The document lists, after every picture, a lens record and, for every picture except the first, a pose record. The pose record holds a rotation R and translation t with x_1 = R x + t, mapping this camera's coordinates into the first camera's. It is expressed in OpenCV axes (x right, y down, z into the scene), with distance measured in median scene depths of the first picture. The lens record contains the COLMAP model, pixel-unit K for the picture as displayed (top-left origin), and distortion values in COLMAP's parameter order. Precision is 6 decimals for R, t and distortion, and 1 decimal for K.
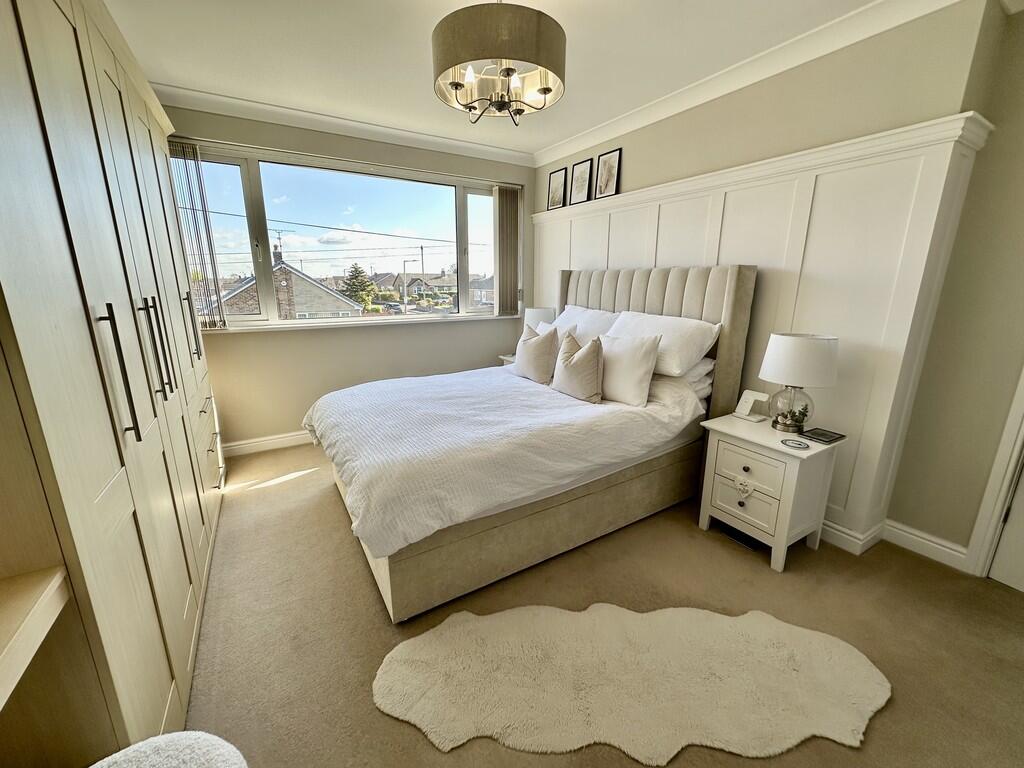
lens RADIAL K [[407.8, 0, 508.2], [0, 407.8, 379.4], [0, 0, 1]] dist [-0.003286, 0.000702]
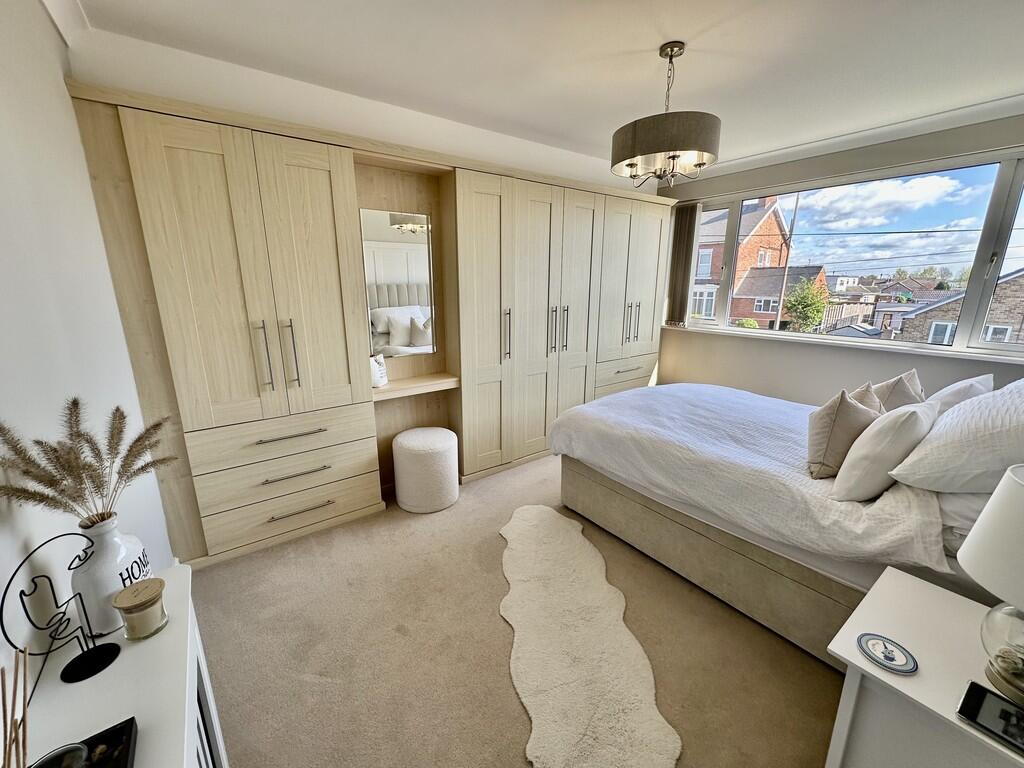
lens RADIAL K [[407.8, 0, 513.0], [0, 407.8, 382.3], [0, 0, 1]] dist [-0.003286, 0.000702]
pose [[0.094071, 0.236904, -0.966968, 0.946867], [-0.229783, 0.950217, 0.210446, -0.147844], [0.968685, 0.202396, 0.143824, 0.346699]]
